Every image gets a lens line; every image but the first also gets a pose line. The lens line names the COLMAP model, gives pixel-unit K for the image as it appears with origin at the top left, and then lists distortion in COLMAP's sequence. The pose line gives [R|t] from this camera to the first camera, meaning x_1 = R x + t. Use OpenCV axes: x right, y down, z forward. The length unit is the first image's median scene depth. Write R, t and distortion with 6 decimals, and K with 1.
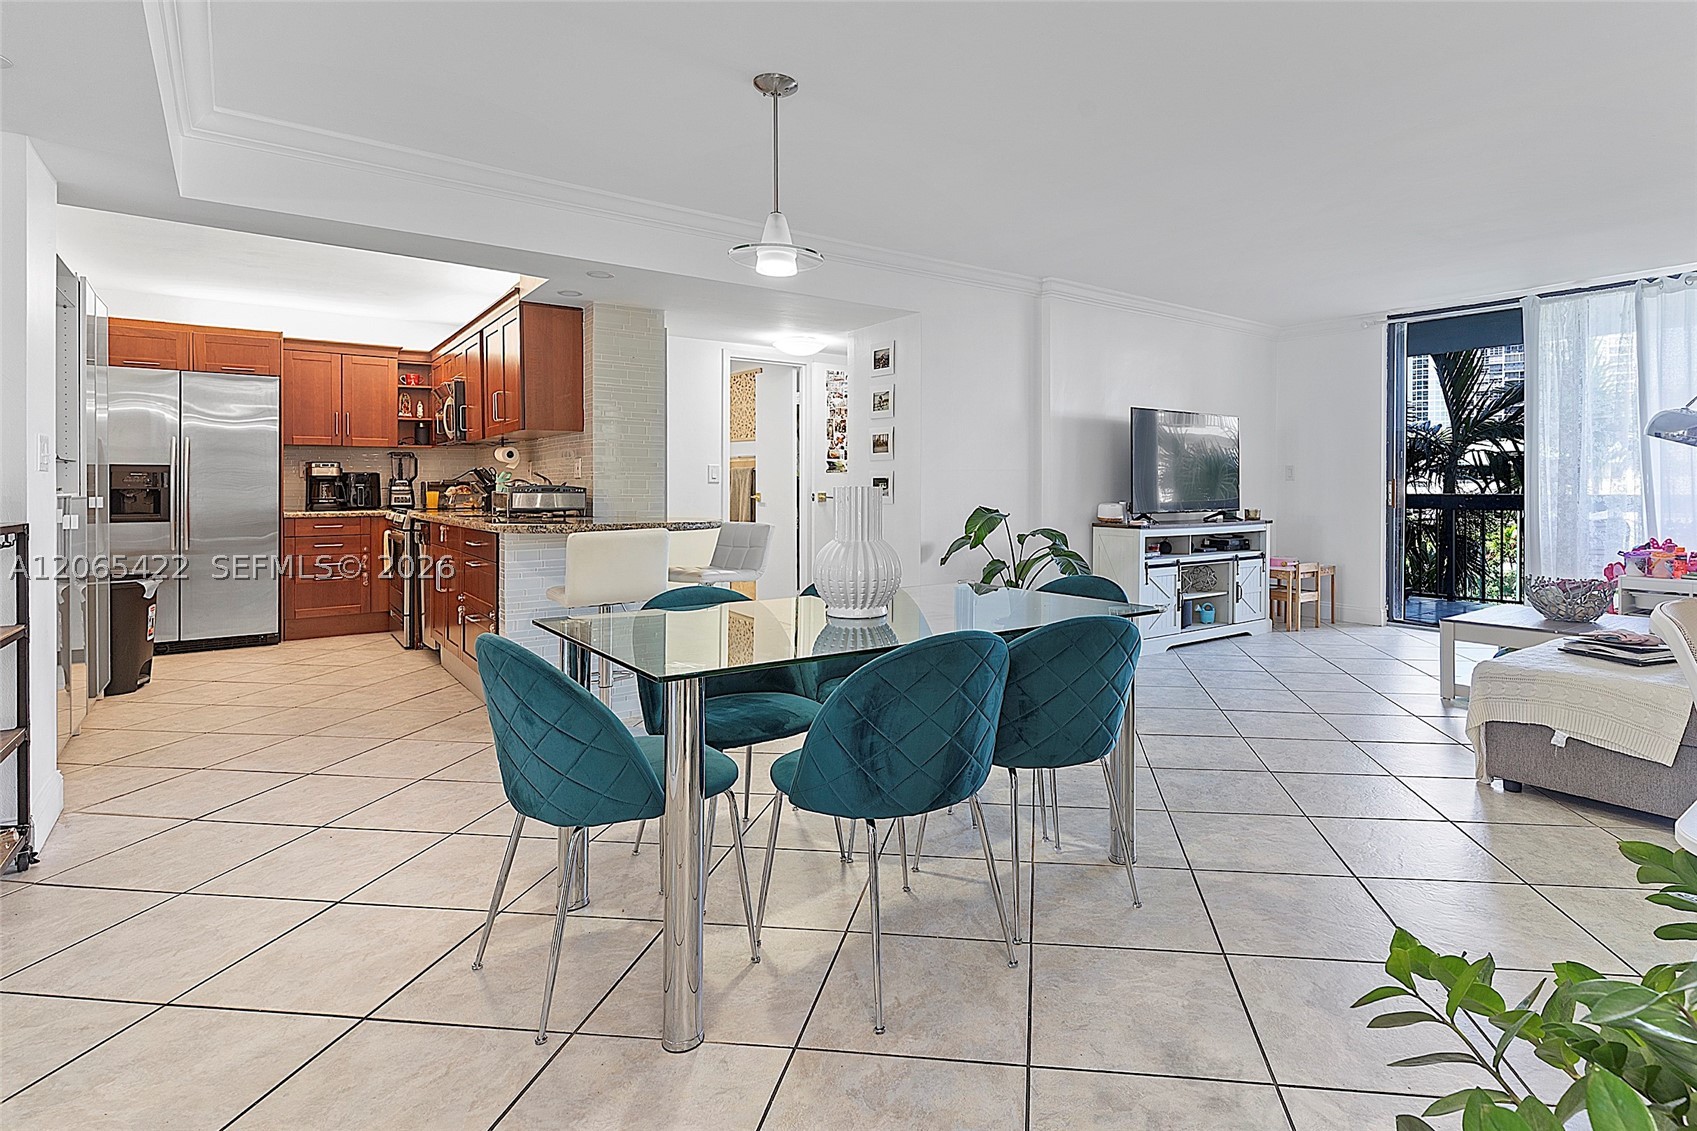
lens RADIAL K [[850.1, 0, 950.7], [0, 850.1, 484.2], [0, 0, 1]] dist [0.000575, 0.000883]
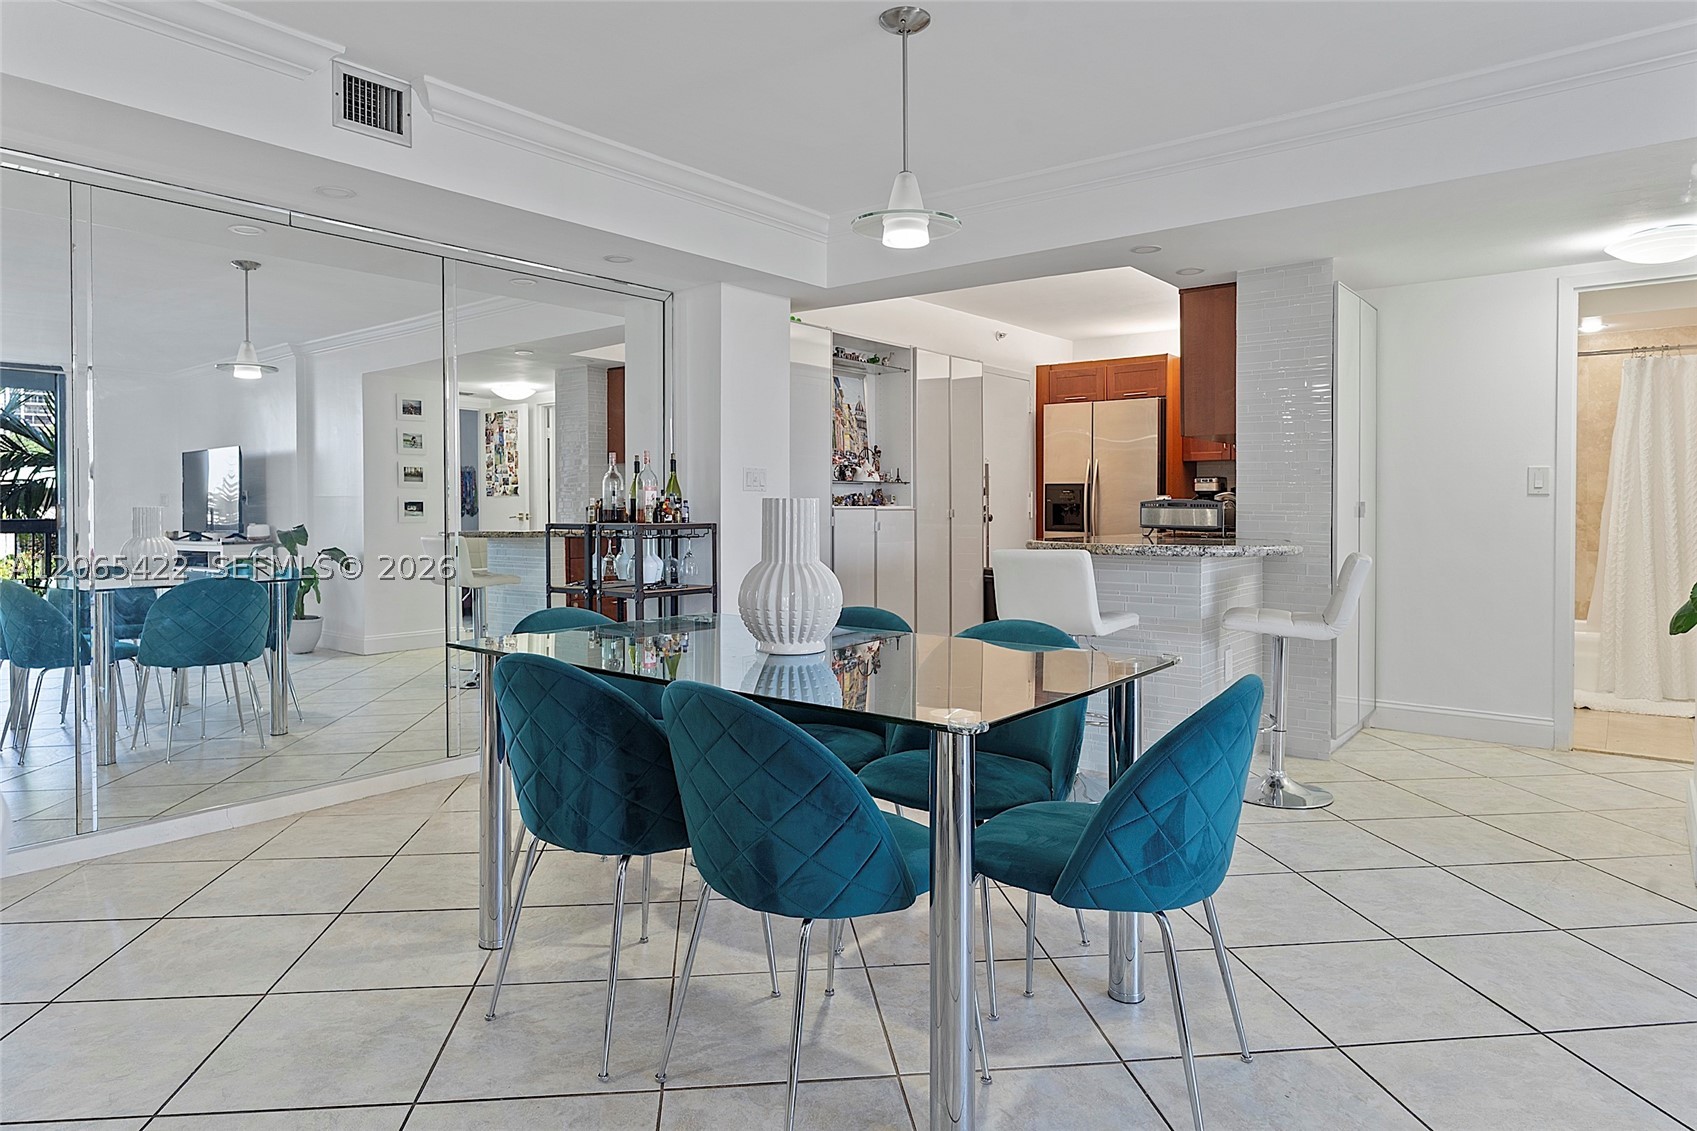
lens RADIAL K [[1033.7, 0, 819.2], [0, 1033.7, 525.0], [0, 0, 1]] dist [0.010188, -0.000146]
pose [[0.208789, 0.019453, -0.977767, 0.370283], [0.002211, 0.999790, 0.020363, 0.003229], [0.977958, -0.006413, 0.208702, 0.332040]]
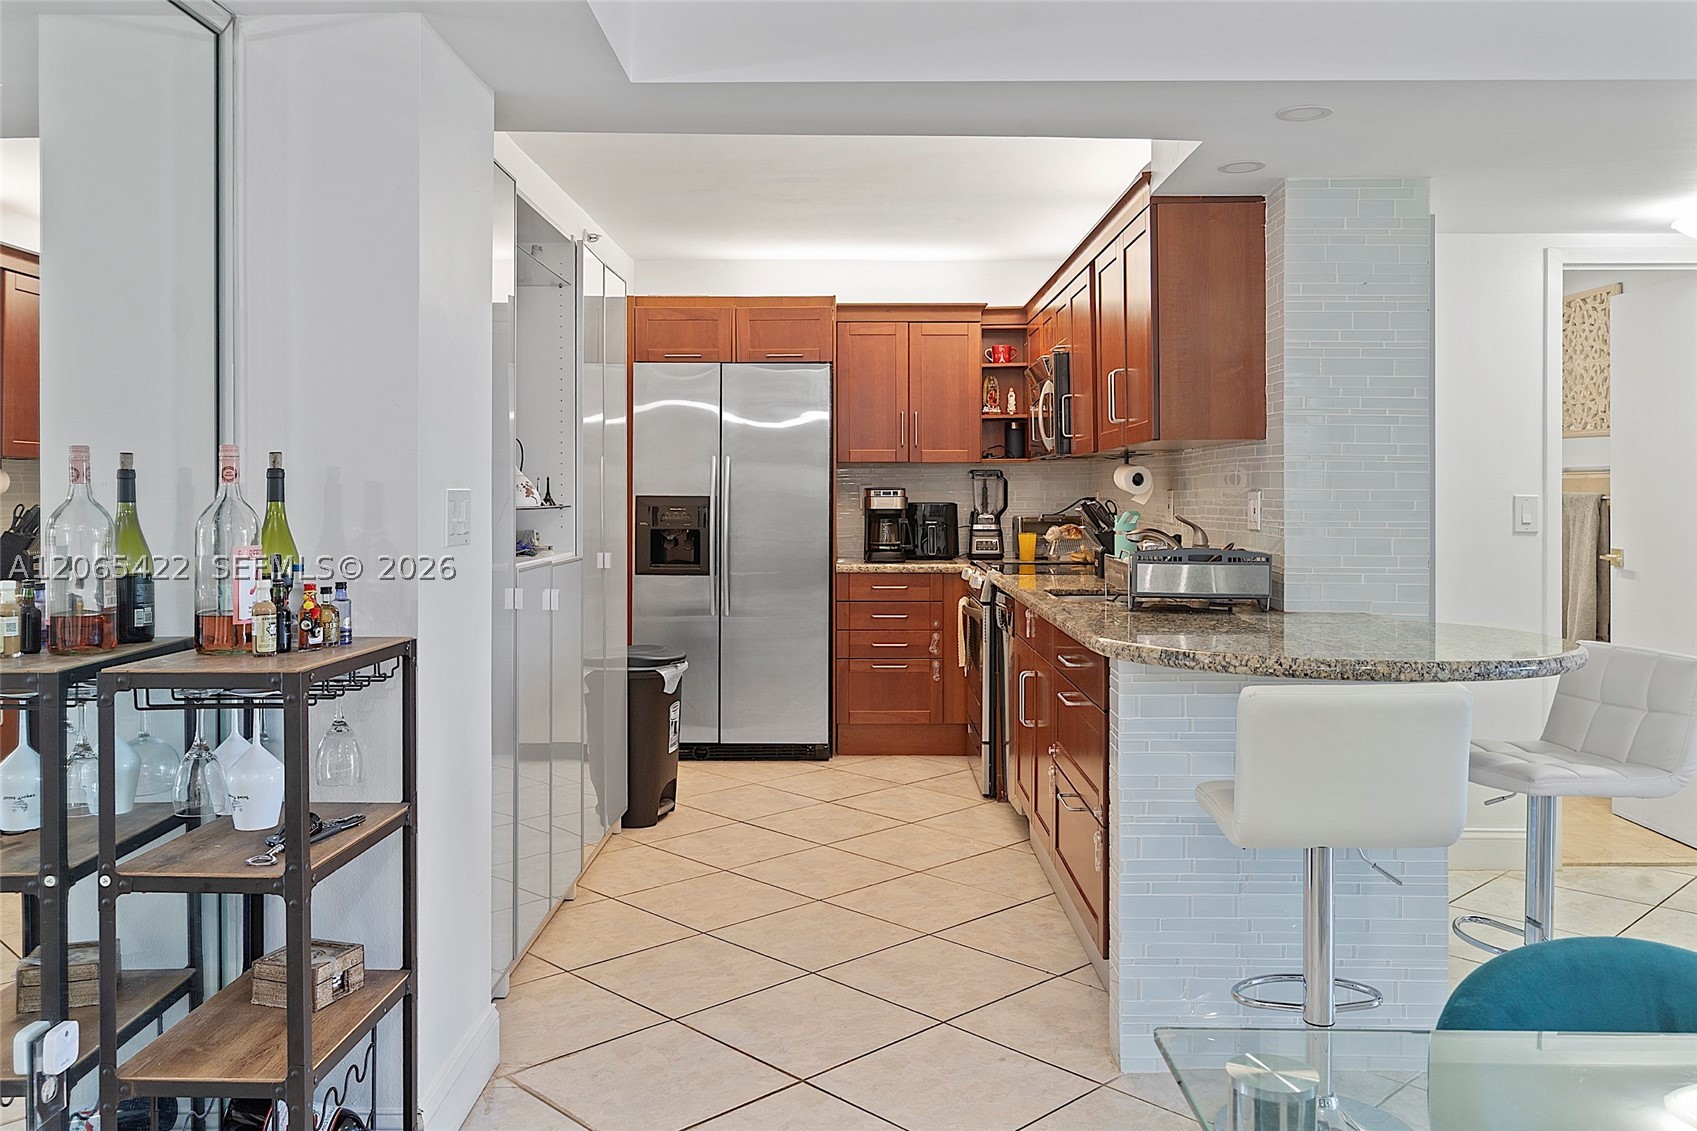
lens RADIAL K [[1351.0, 0, 872.9], [0, 1351.0, 490.2], [0, 0, 1]] dist [-0.009165, 0.010203]
pose [[0.776870, 0.001043, -0.629660, -0.091568], [-0.000723, 0.999999, 0.000765, -0.027206], [0.629660, -0.000139, 0.776871, 0.194718]]
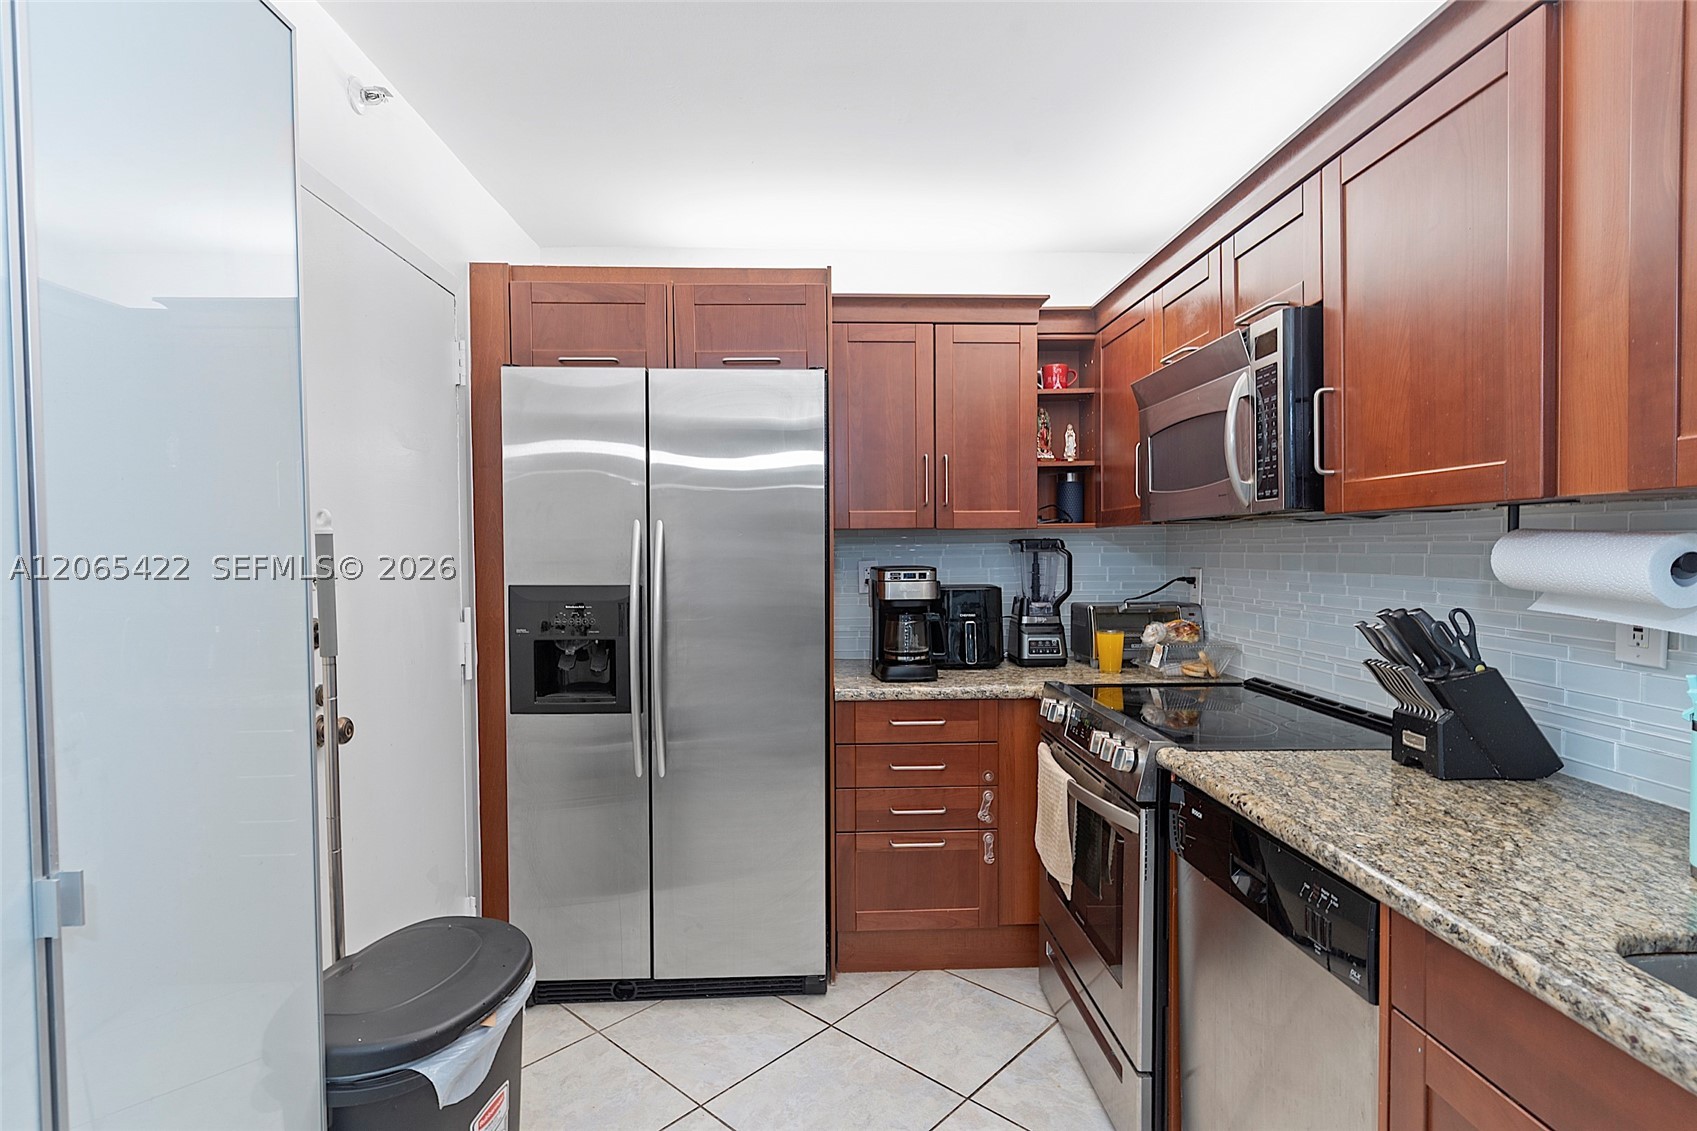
lens RADIAL K [[856.5, 0, 855.1], [0, 856.5, 573.7], [0, 0, 1]] dist [0.003276, 0.000051]
pose [[0.802380, 0.016494, -0.596585, -0.534552], [0.003897, 0.999452, 0.032874, -0.040622], [0.596800, -0.028702, 0.801876, 0.681495]]
